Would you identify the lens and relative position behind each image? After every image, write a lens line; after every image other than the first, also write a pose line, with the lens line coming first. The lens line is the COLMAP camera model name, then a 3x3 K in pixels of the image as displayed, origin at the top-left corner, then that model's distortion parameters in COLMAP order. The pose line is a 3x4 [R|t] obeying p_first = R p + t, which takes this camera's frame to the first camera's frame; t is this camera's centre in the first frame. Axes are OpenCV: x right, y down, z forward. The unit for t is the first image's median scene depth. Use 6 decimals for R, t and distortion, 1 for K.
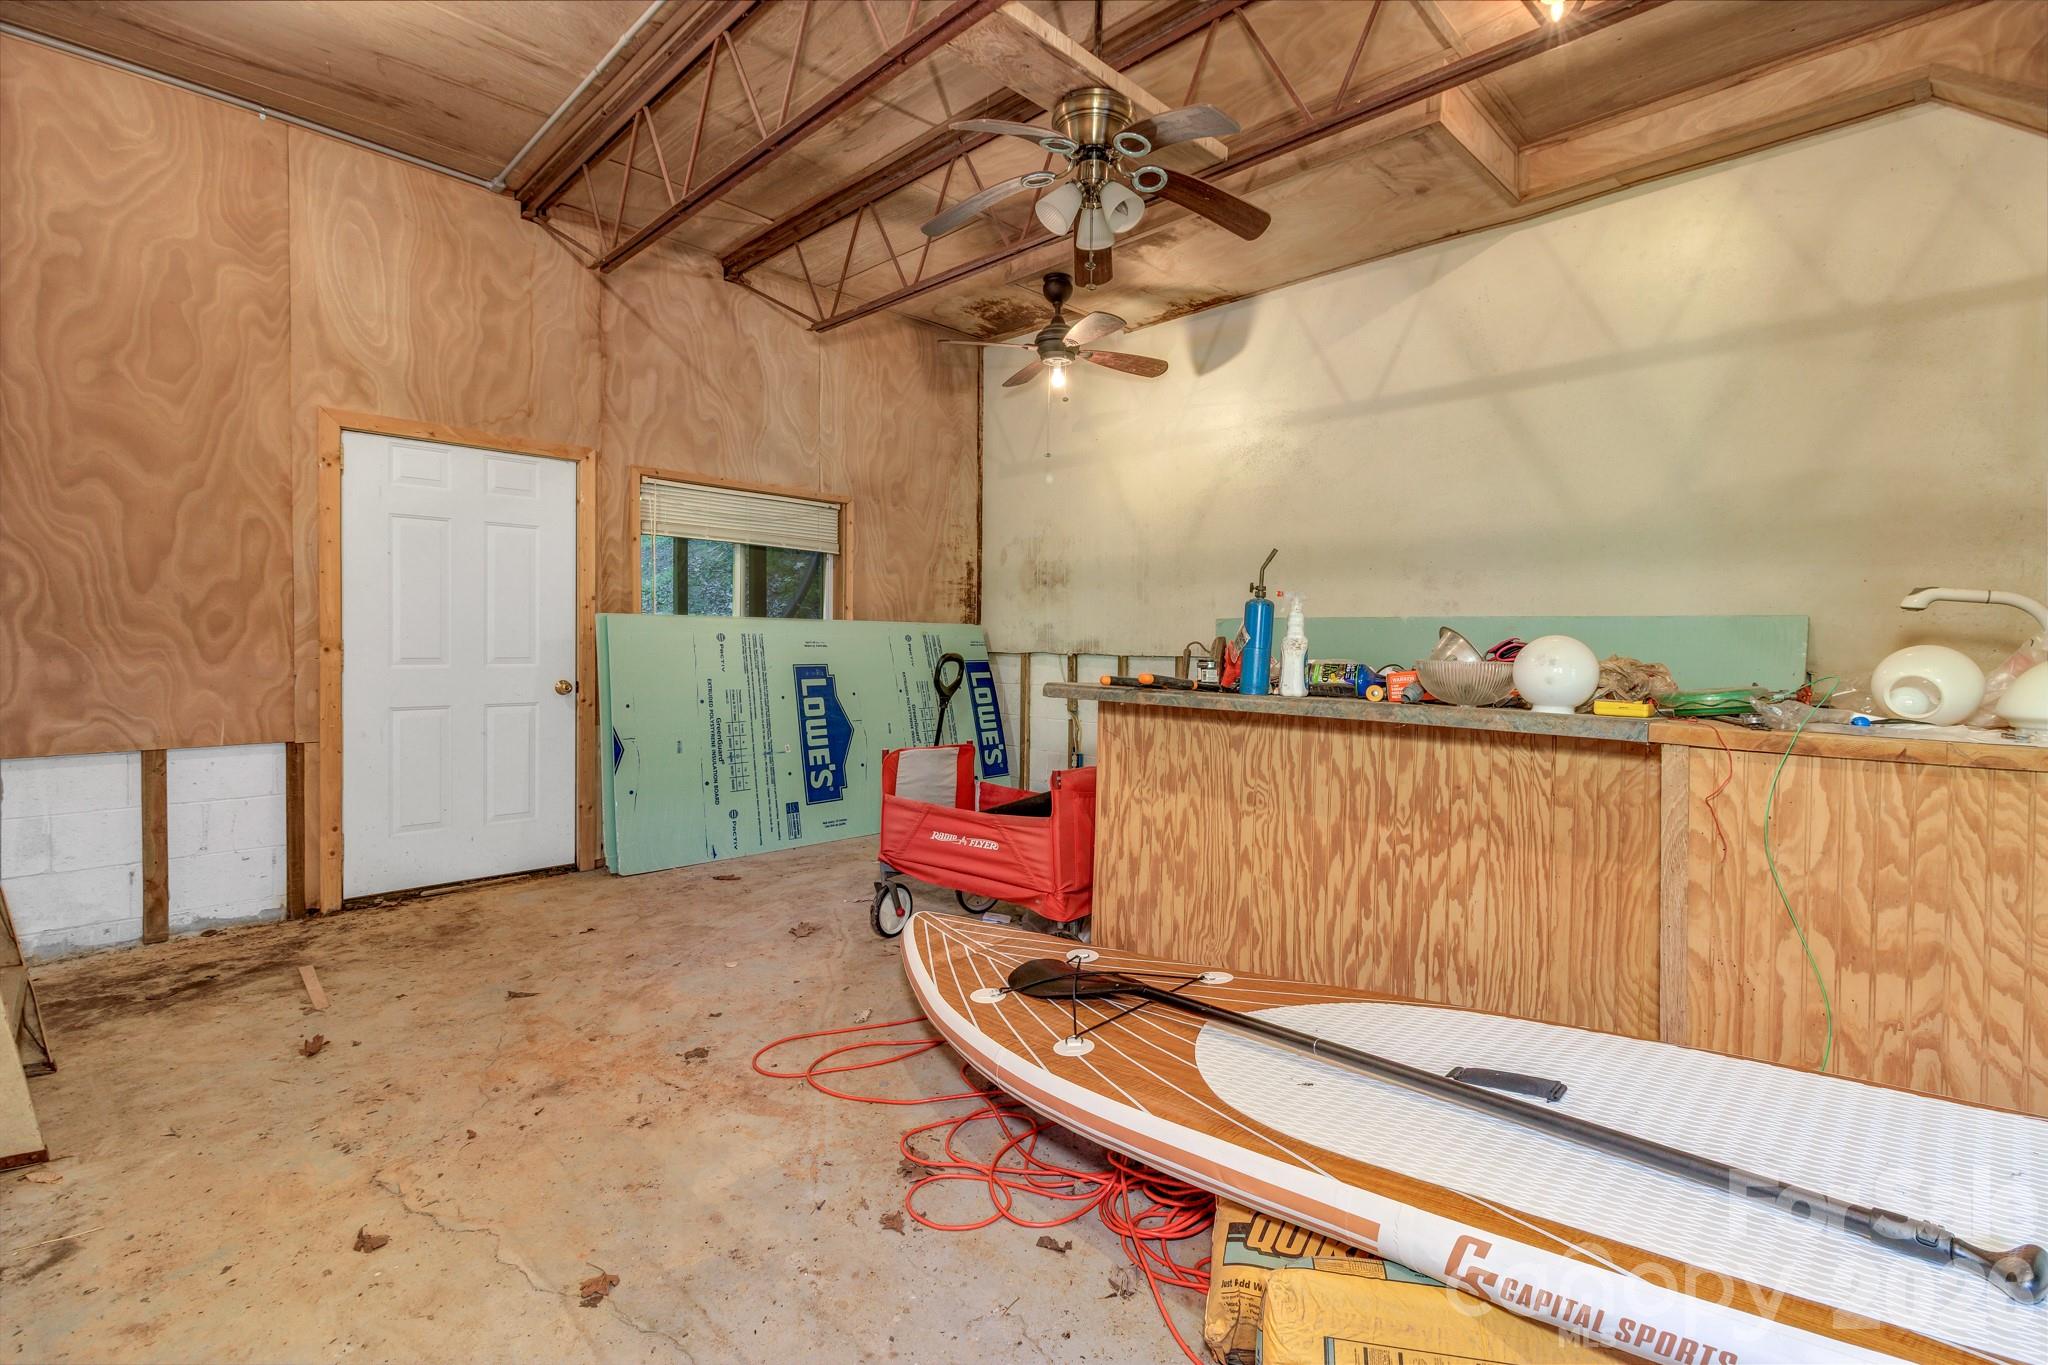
lens RADIAL K [[937.8, 0, 1023.4], [0, 937.8, 670.4], [0, 0, 1]] dist [-0.000654, 0.000830]
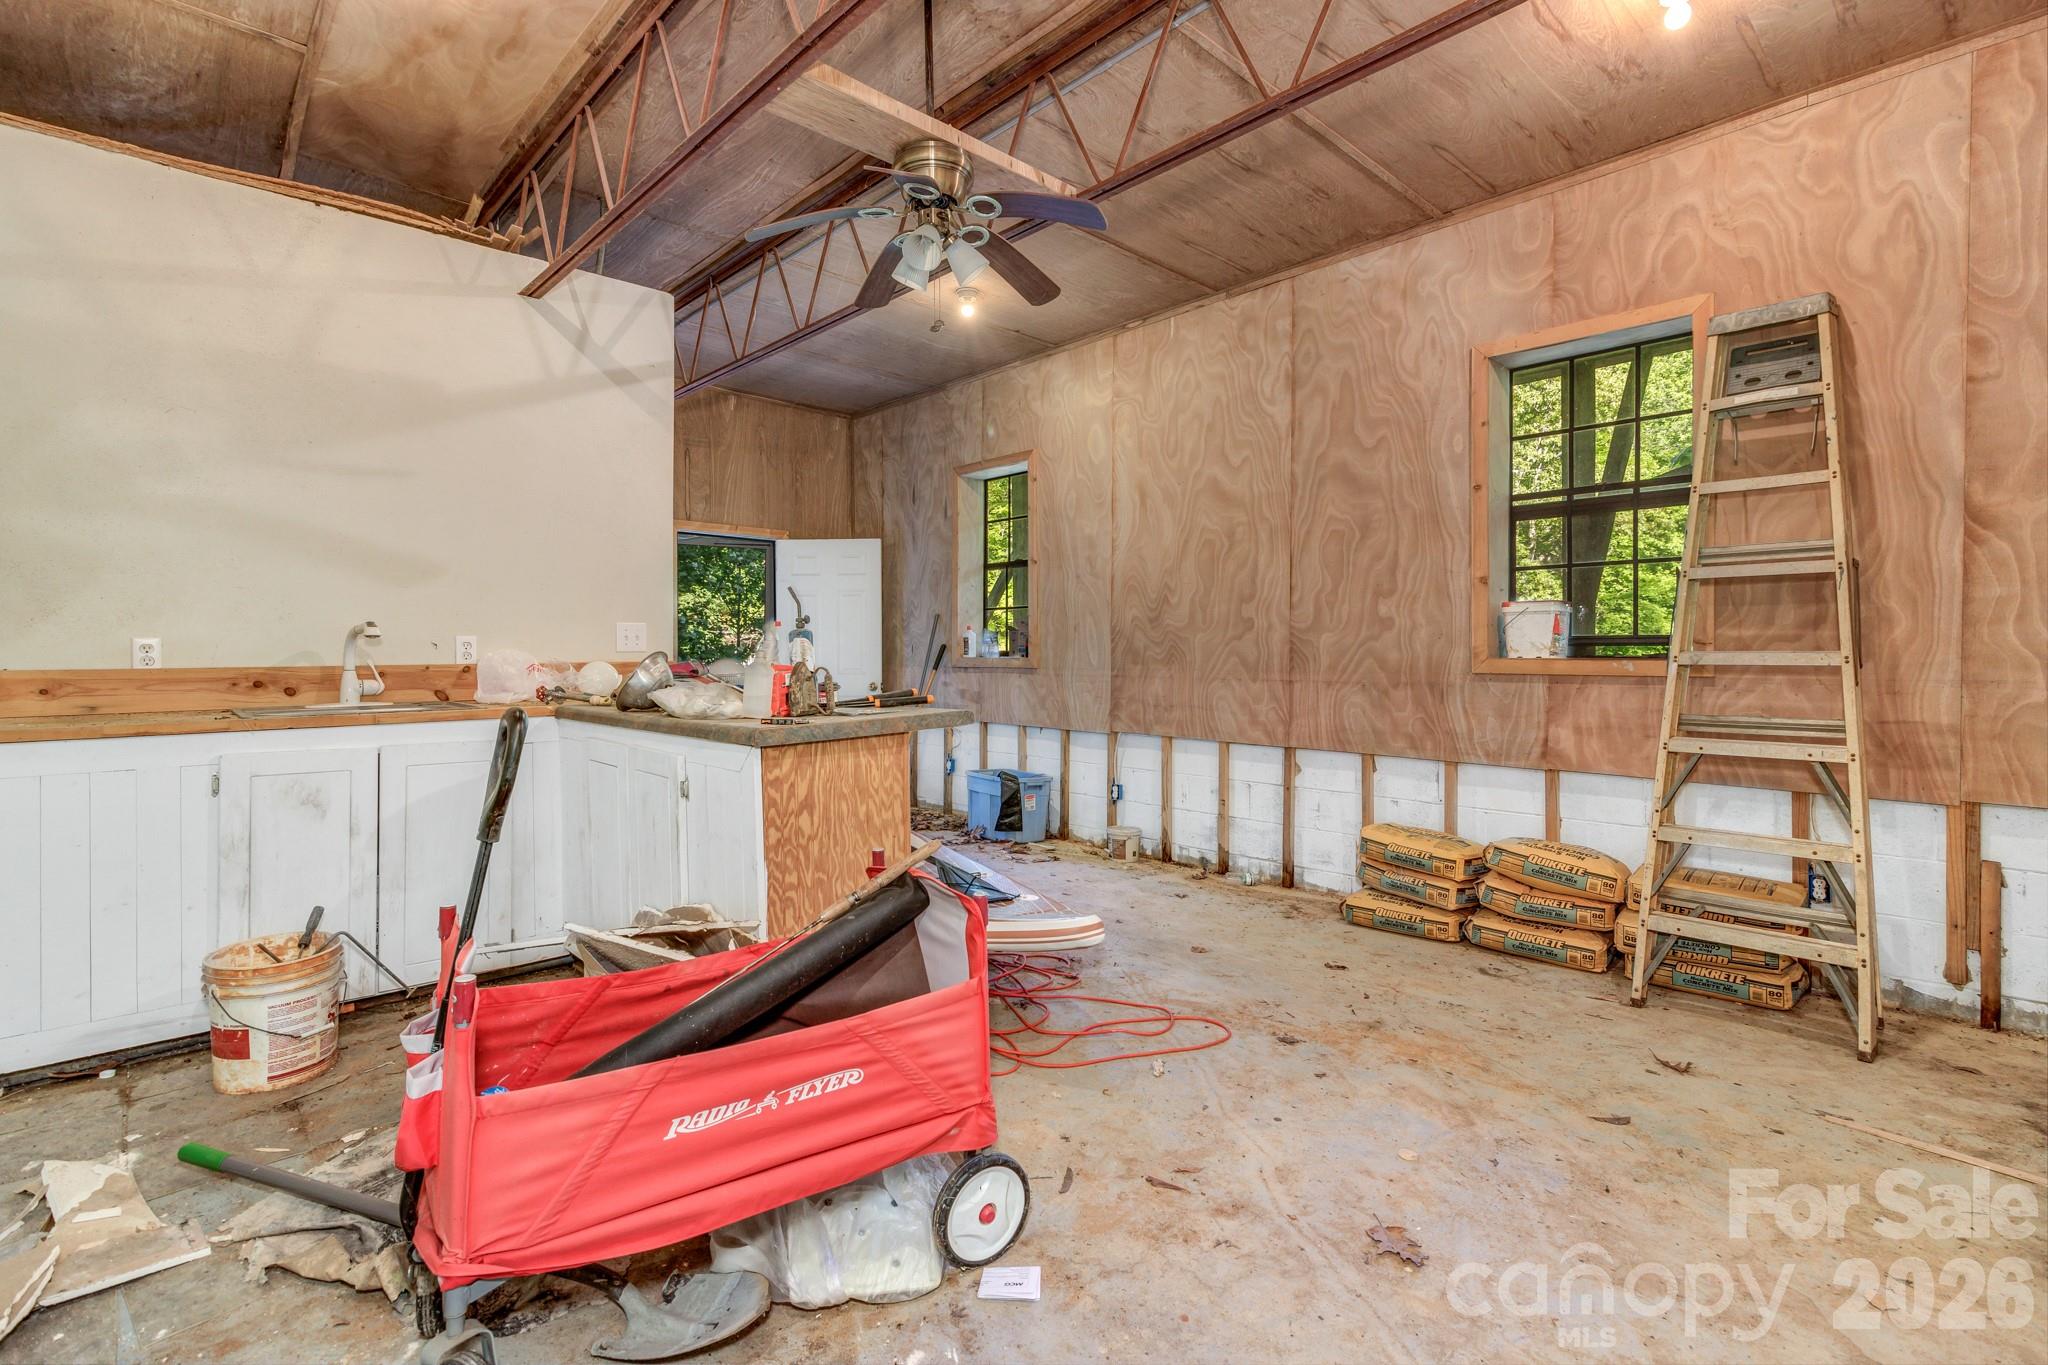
lens RADIAL K [[937.8, 0, 1023.8], [0, 937.8, 664.6], [0, 0, 1]] dist [-0.000654, 0.000830]
pose [[-0.999100, -0.010861, 0.041010, -0.077027], [-0.008999, 0.998932, 0.045316, -0.082349], [-0.041458, 0.044906, -0.998131, 2.100258]]
